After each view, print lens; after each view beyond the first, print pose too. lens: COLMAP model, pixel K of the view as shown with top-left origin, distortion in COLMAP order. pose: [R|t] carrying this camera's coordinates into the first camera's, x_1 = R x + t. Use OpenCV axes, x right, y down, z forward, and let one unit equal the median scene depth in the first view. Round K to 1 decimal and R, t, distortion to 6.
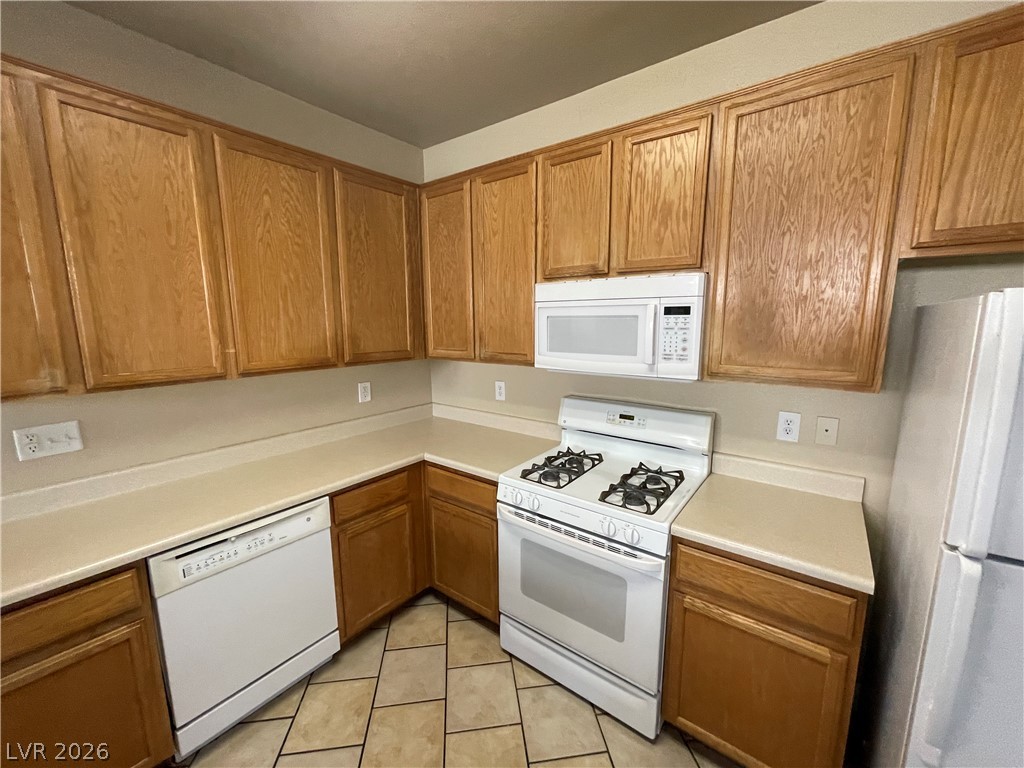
lens RADIAL K [[412.9, 0, 513.5], [0, 412.9, 383.6], [0, 0, 1]] dist [-0.003848, 0.000403]
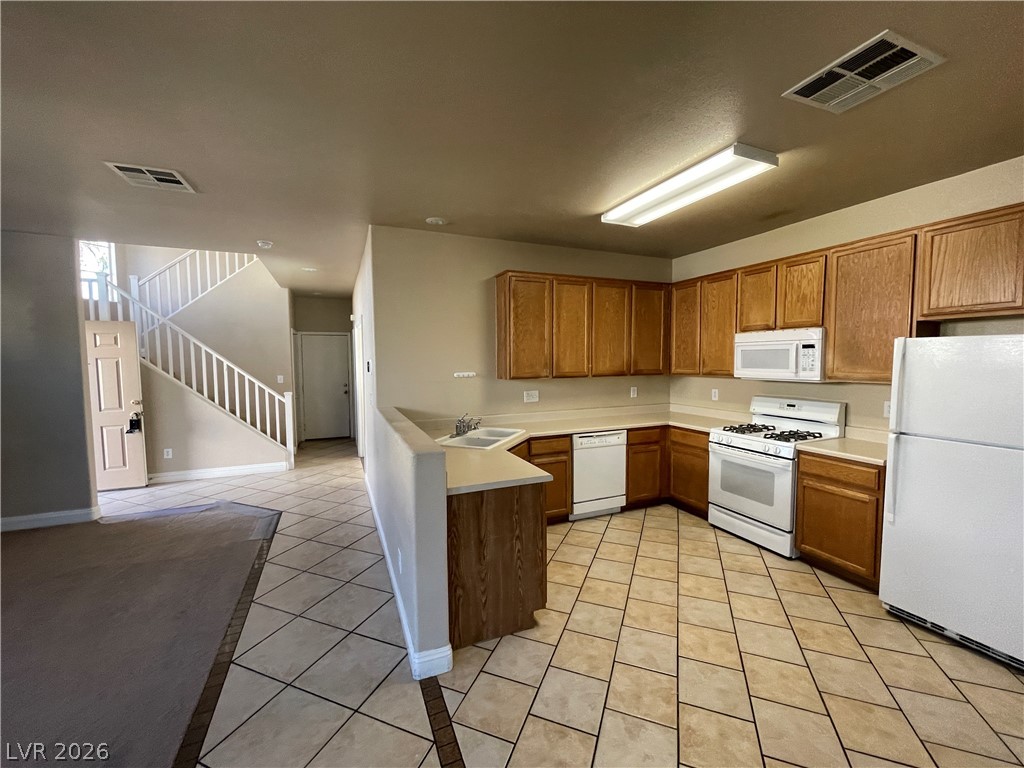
lens RADIAL K [[412.9, 0, 513.1], [0, 412.9, 385.0], [0, 0, 1]] dist [-0.003848, 0.000403]
pose [[0.869393, 0.028087, -0.493322, 0.119768], [-0.072089, 0.994911, -0.070400, 0.231270], [0.488834, 0.096768, 0.866993, -1.290002]]
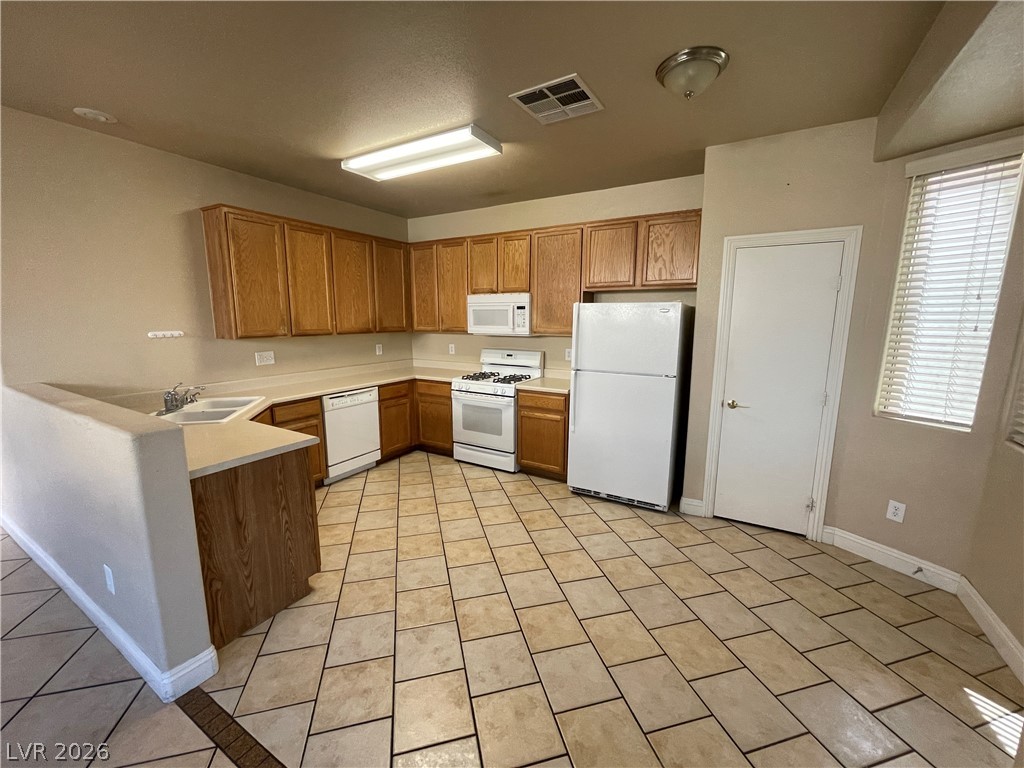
lens RADIAL K [[412.9, 0, 513.4], [0, 412.9, 384.4], [0, 0, 1]] dist [-0.003848, 0.000403]
pose [[0.992811, -0.012263, 0.119060, 0.030713], [0.011475, 0.999908, 0.007300, 0.252402], [-0.119138, -0.005882, 0.992860, -1.383086]]
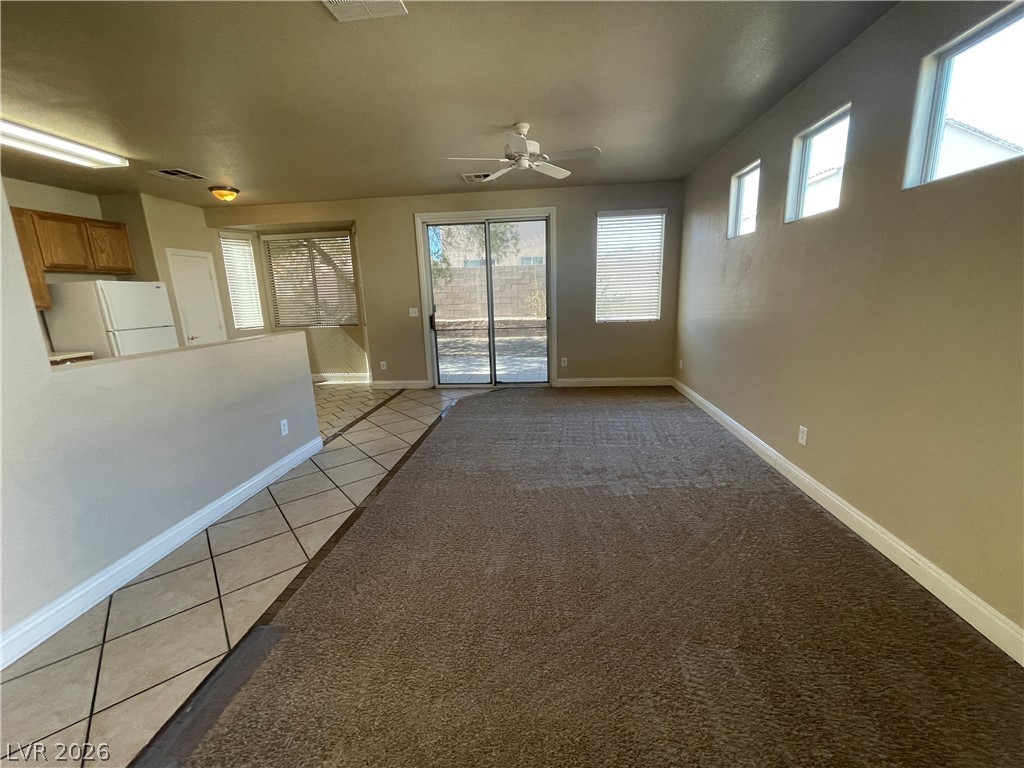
lens RADIAL K [[412.9, 0, 513.2], [0, 412.9, 382.1], [0, 0, 1]] dist [-0.003848, 0.000403]
pose [[-0.532826, -0.163590, 0.830262, -2.968217], [0.165788, 0.941943, 0.291991, 0.157439], [-0.829826, 0.293227, -0.474770, -0.274098]]
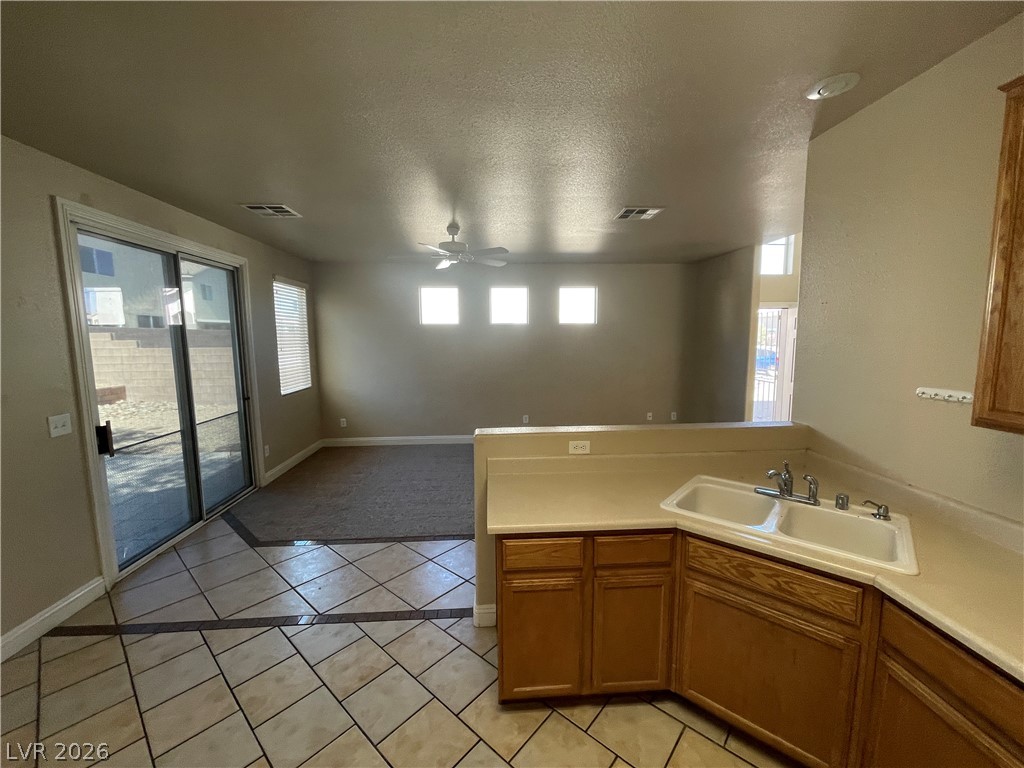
lens RADIAL K [[412.9, 0, 513.4], [0, 412.9, 382.3], [0, 0, 1]] dist [-0.003848, 0.000403]
pose [[-0.758102, 0.081521, -0.647020, 0.120211], [-0.090547, 0.969388, 0.228229, -0.116096], [0.645819, 0.231607, -0.727514, 0.569588]]
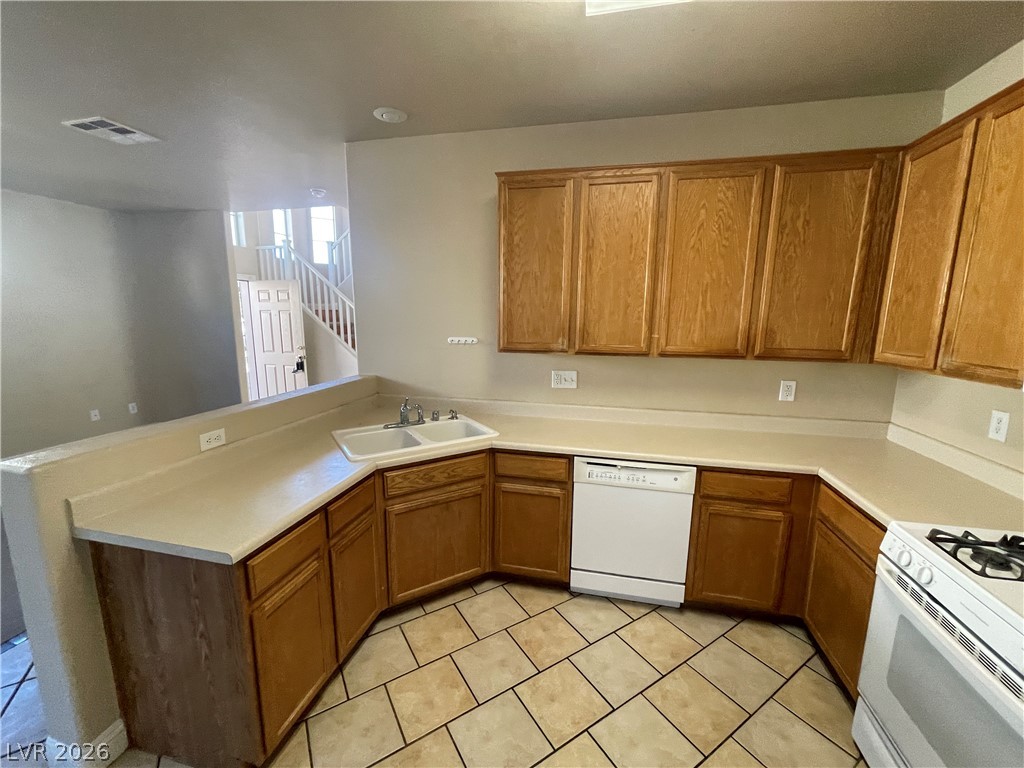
lens RADIAL K [[412.9, 0, 513.7], [0, 412.9, 384.3], [0, 0, 1]] dist [-0.003848, 0.000403]
pose [[0.412215, 0.161661, -0.896630, 0.332957], [-0.153690, 0.982367, 0.106463, 0.002005], [0.898030, 0.093917, 0.429792, 0.032334]]
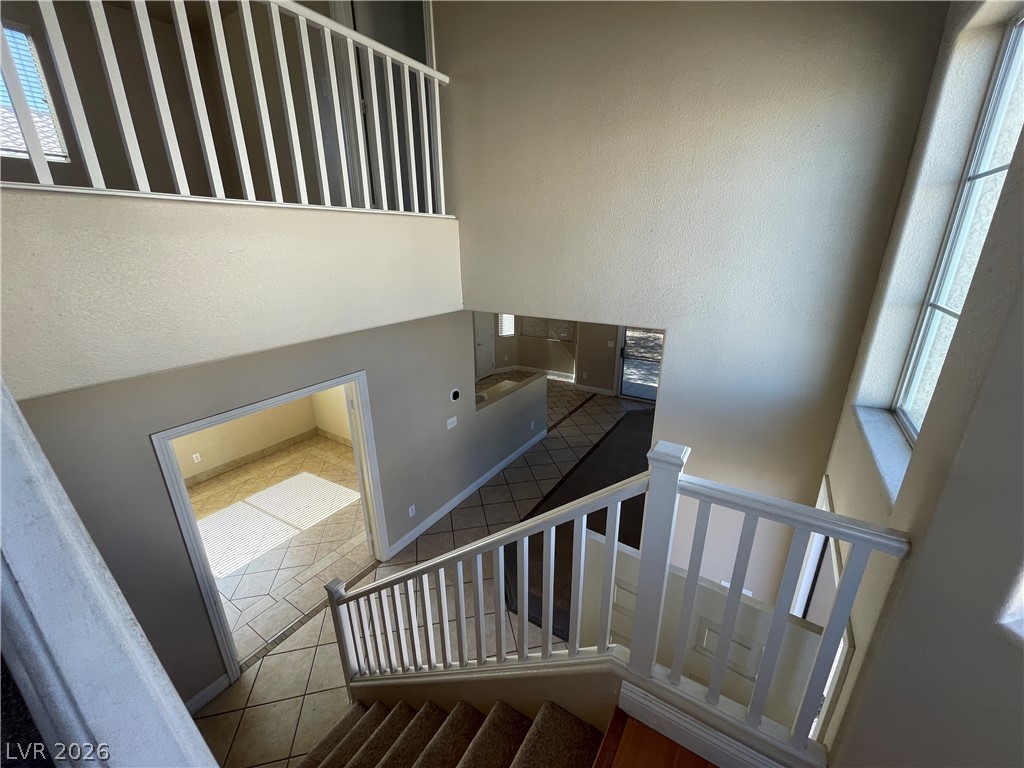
lens RADIAL K [[412.9, 0, 516.8], [0, 412.9, 383.8], [0, 0, 1]] dist [-0.003848, 0.000403]
pose [[-0.086261, -0.321424, 0.942998, -4.289005], [0.162557, 0.929301, 0.331625, -0.895840], [-0.982921, 0.181897, -0.027912, -0.062053]]
